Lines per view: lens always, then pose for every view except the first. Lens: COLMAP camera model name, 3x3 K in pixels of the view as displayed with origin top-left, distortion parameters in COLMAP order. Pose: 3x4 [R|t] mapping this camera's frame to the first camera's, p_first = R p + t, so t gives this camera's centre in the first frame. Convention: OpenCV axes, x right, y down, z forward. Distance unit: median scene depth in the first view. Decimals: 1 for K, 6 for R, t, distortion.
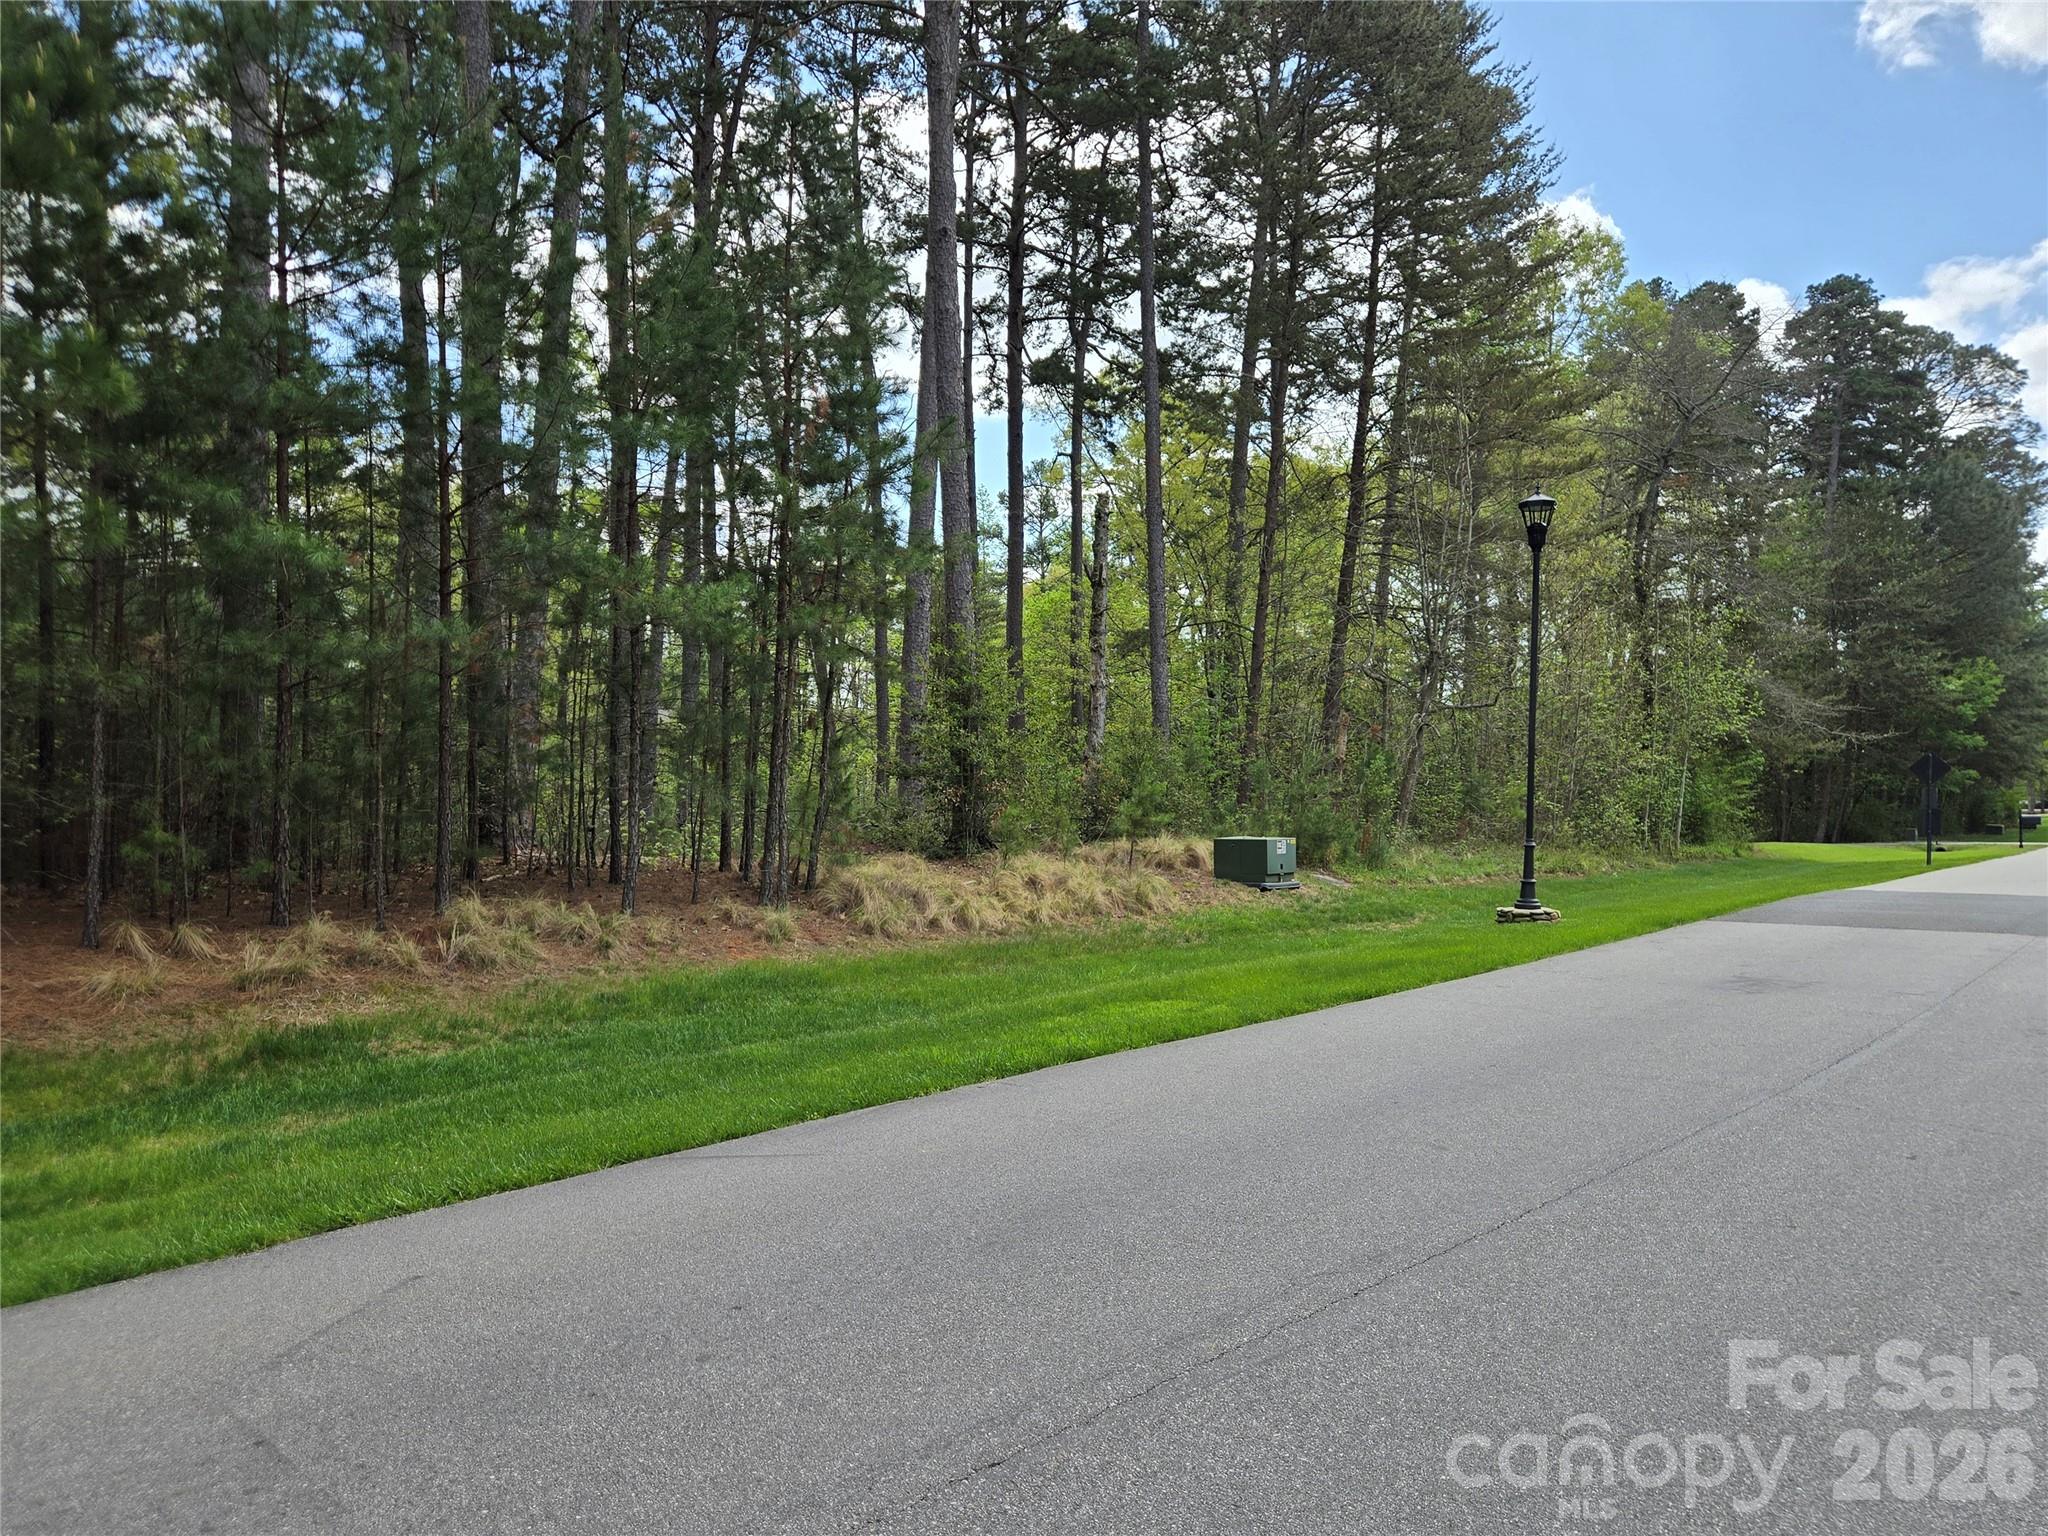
lens RADIAL K [[1397.3, 0, 1021.2], [0, 1397.3, 769.7], [0, 0, 1]] dist [0.013799, -0.003743]
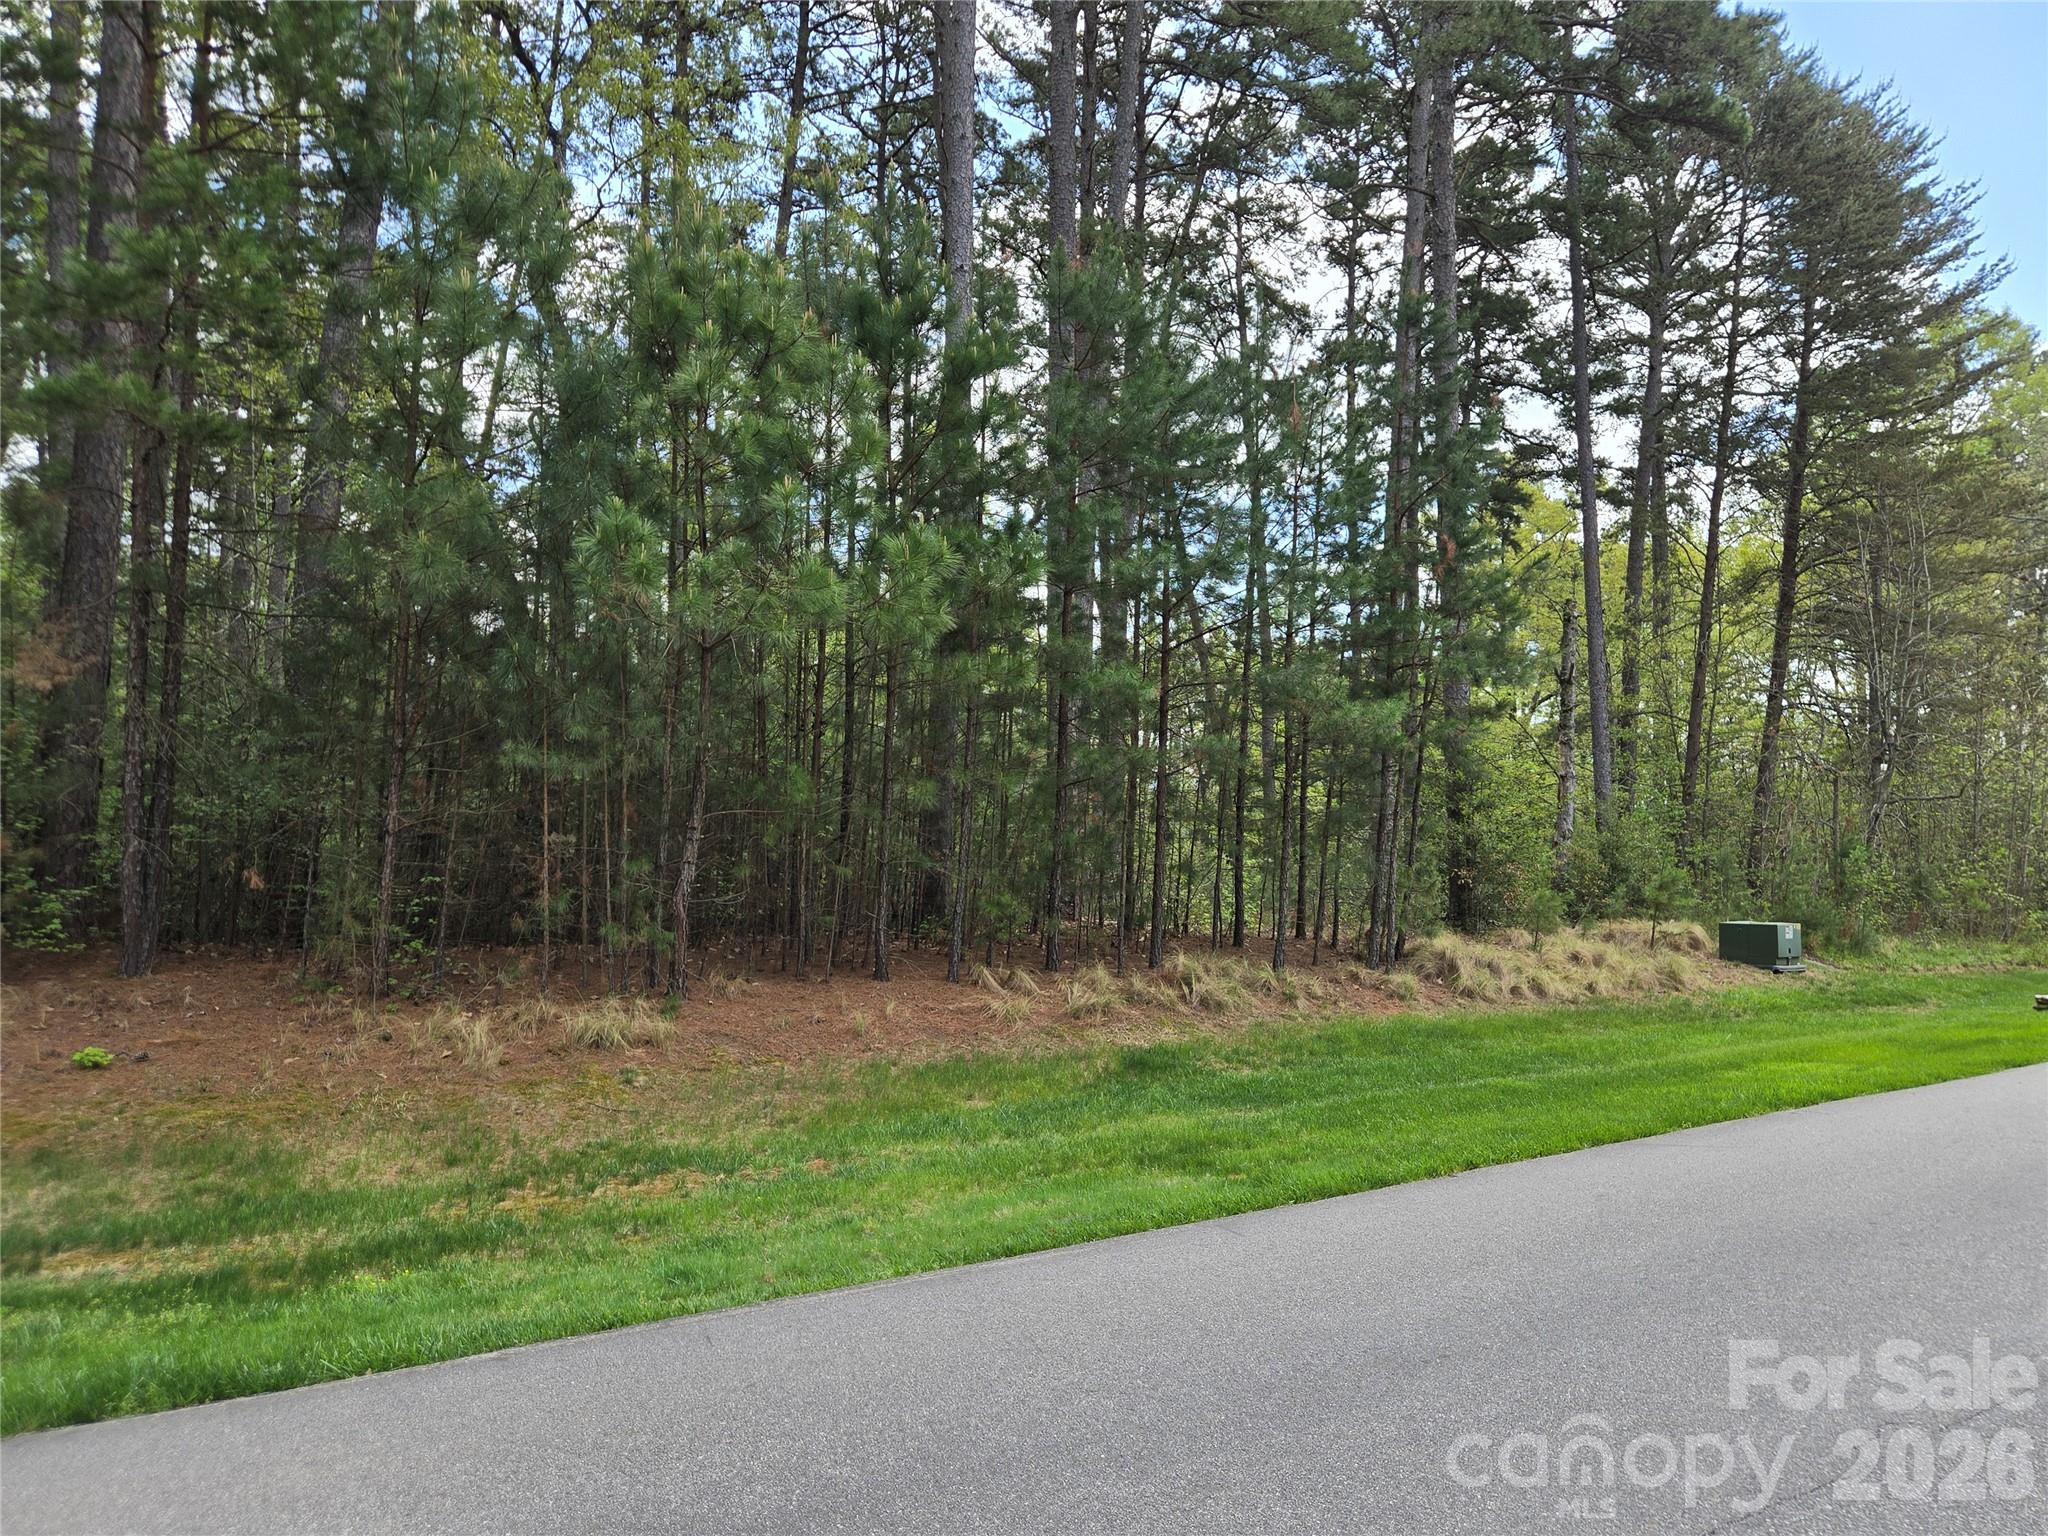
lens RADIAL K [[1397.3, 0, 1026.2], [0, 1397.3, 766.1], [0, 0, 1]] dist [0.013799, -0.003743]
pose [[0.982636, 0.005254, -0.185467, -0.219847], [-0.015702, 0.998368, -0.054907, -0.003785], [0.184876, 0.056866, 0.981115, -0.188915]]
